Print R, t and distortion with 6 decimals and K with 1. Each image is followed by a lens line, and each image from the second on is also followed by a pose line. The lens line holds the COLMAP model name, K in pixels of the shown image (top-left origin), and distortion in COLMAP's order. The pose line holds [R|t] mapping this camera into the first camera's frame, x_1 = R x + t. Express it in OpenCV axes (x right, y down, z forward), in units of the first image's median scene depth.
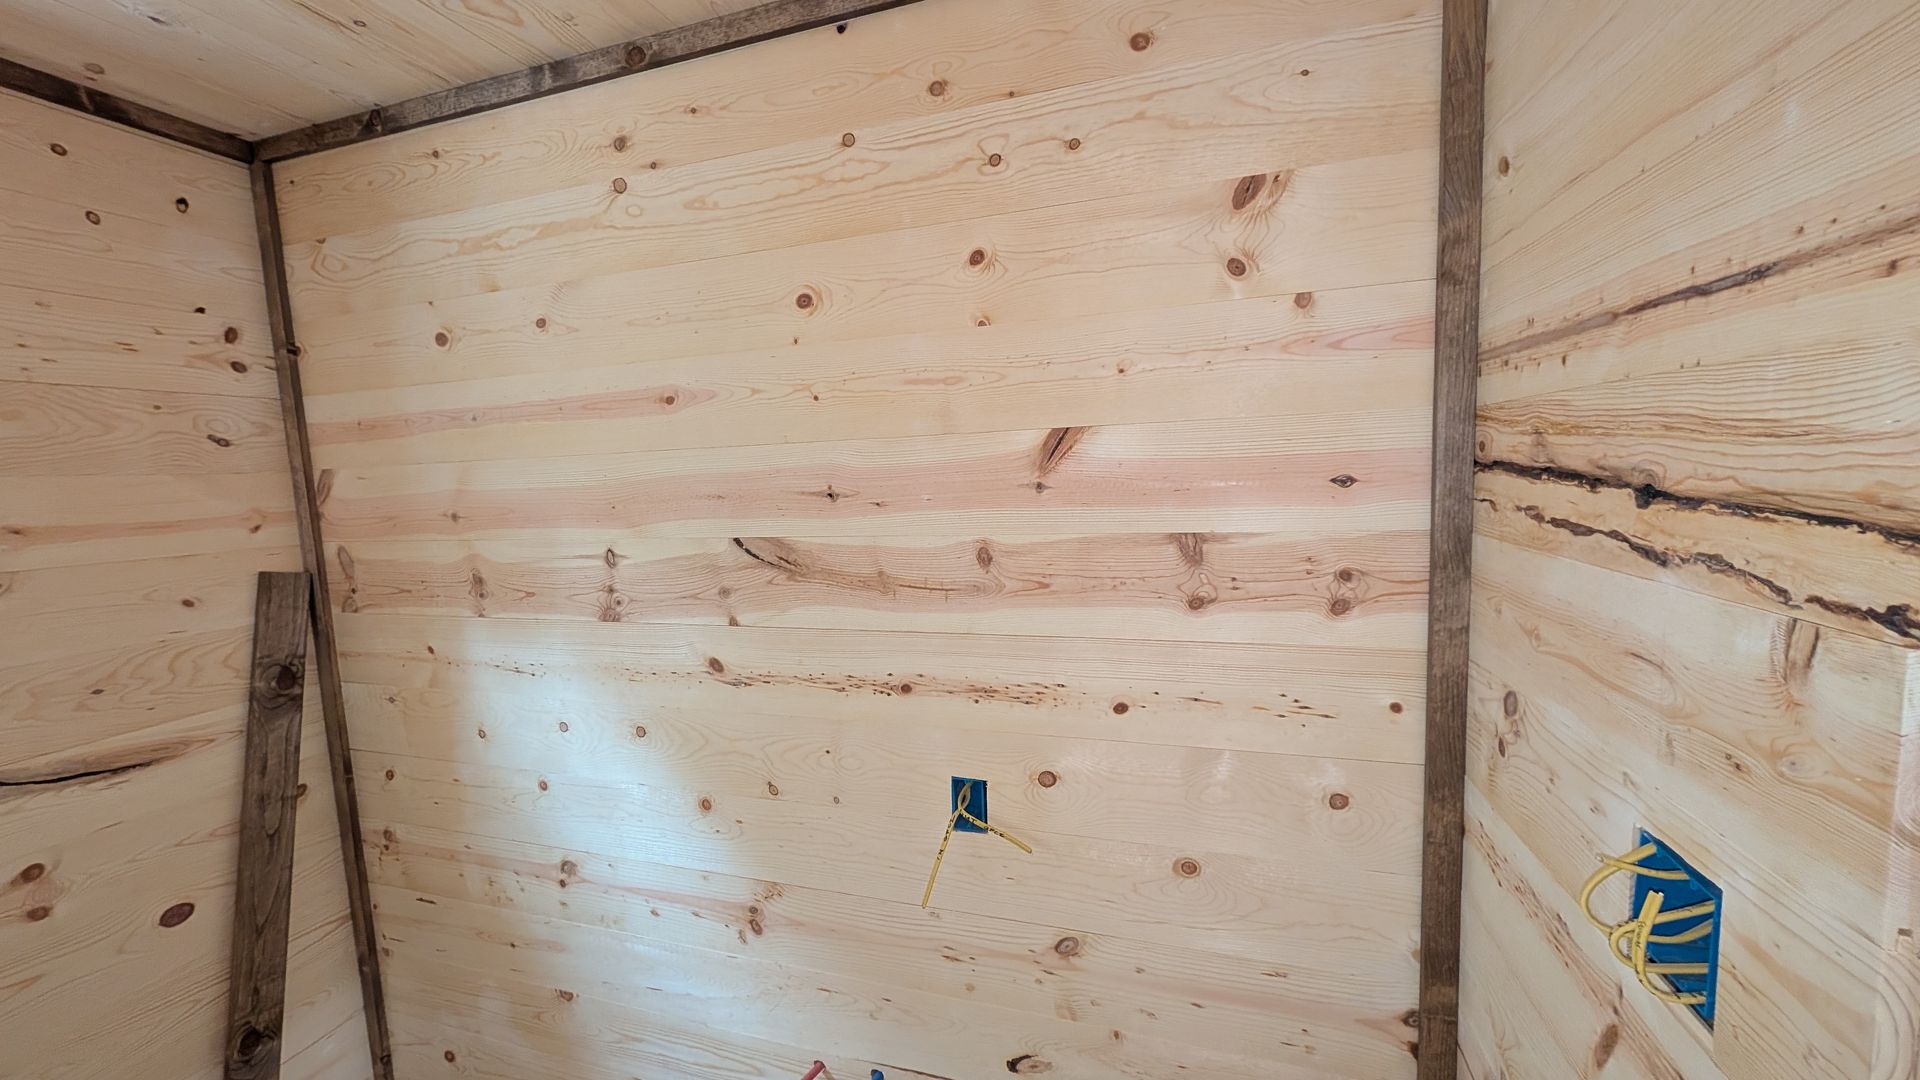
lens RADIAL K [[721.5, 0, 960.0], [0, 721.5, 540.0], [0, 0, 1]] dist [0.001117, -0.000009]
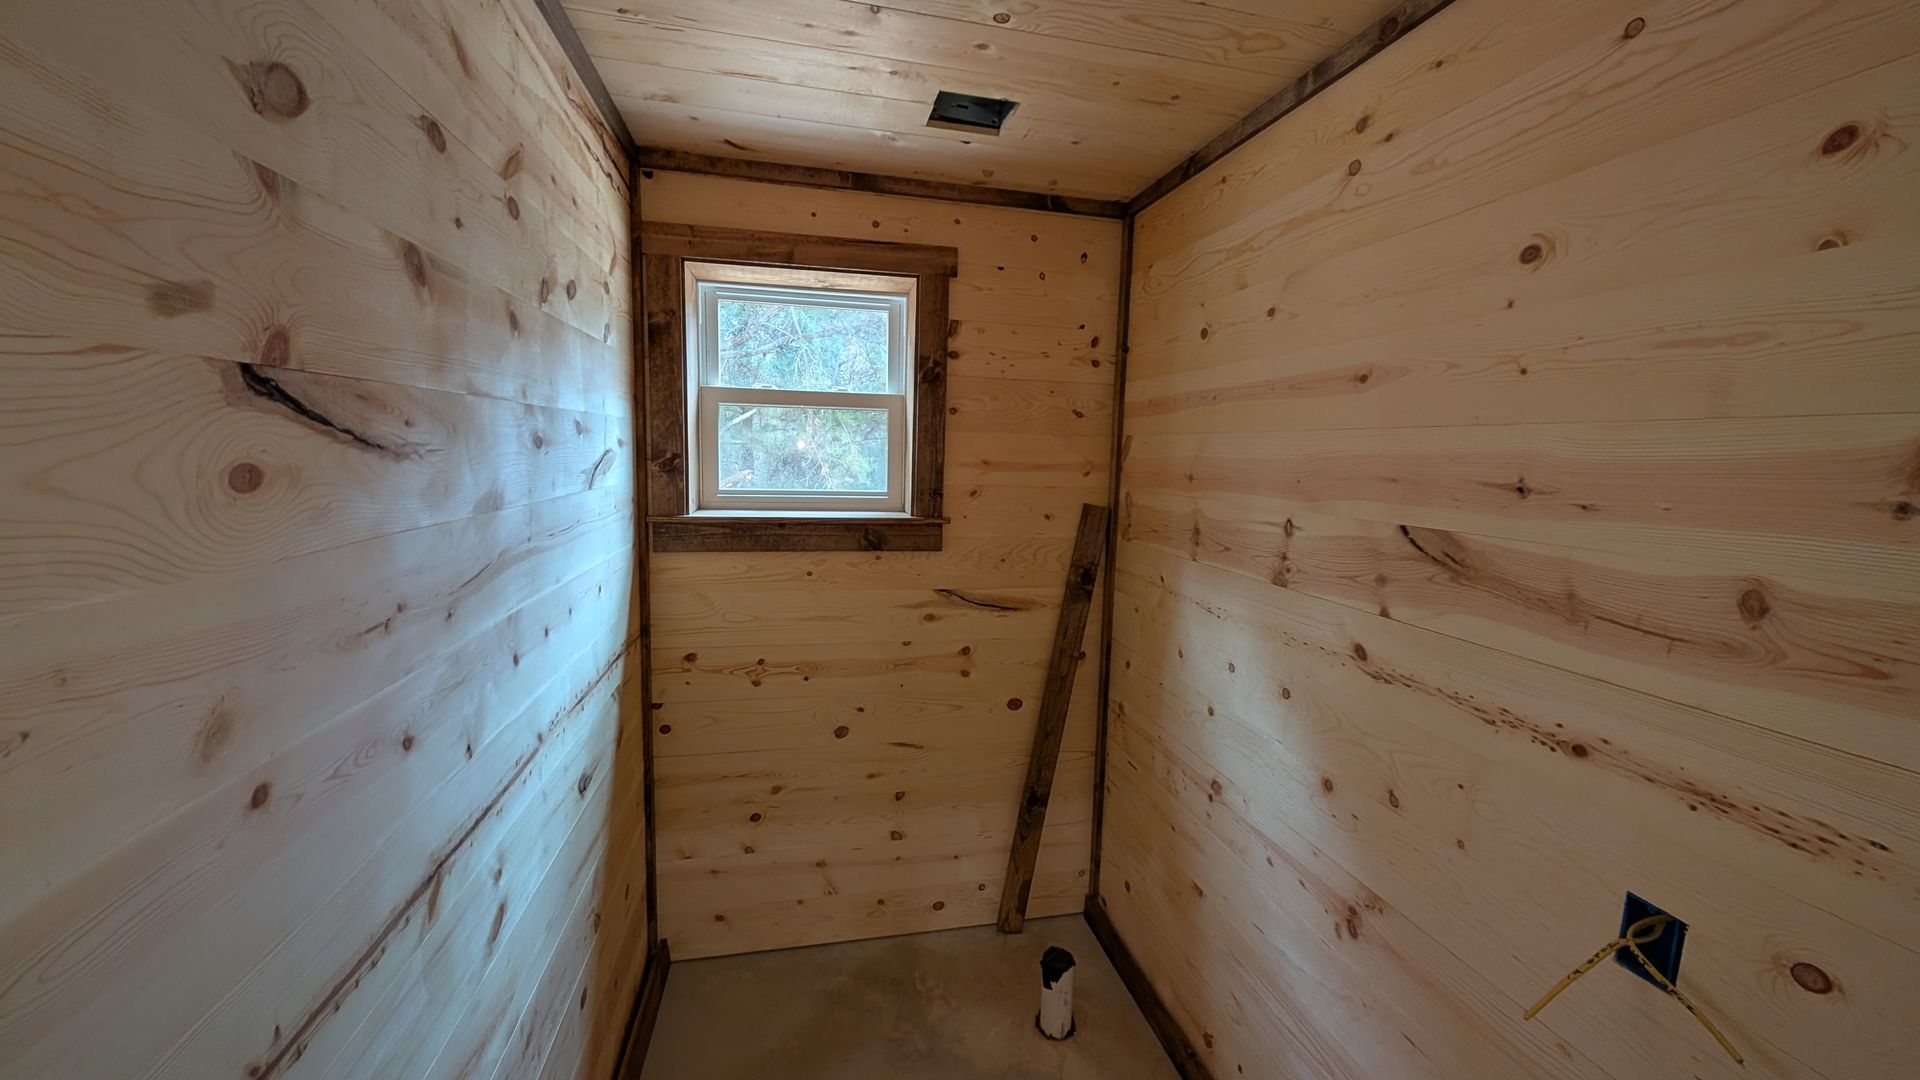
lens RADIAL K [[721.5, 0, 960.0], [0, 721.5, 540.0], [0, 0, 1]] dist [0.001117, -0.000009]
pose [[0.504612, 0.161960, -0.848018, 0.186149], [-0.135076, 0.984960, 0.107737, -0.007085], [0.852714, 0.060182, 0.518900, 0.025574]]
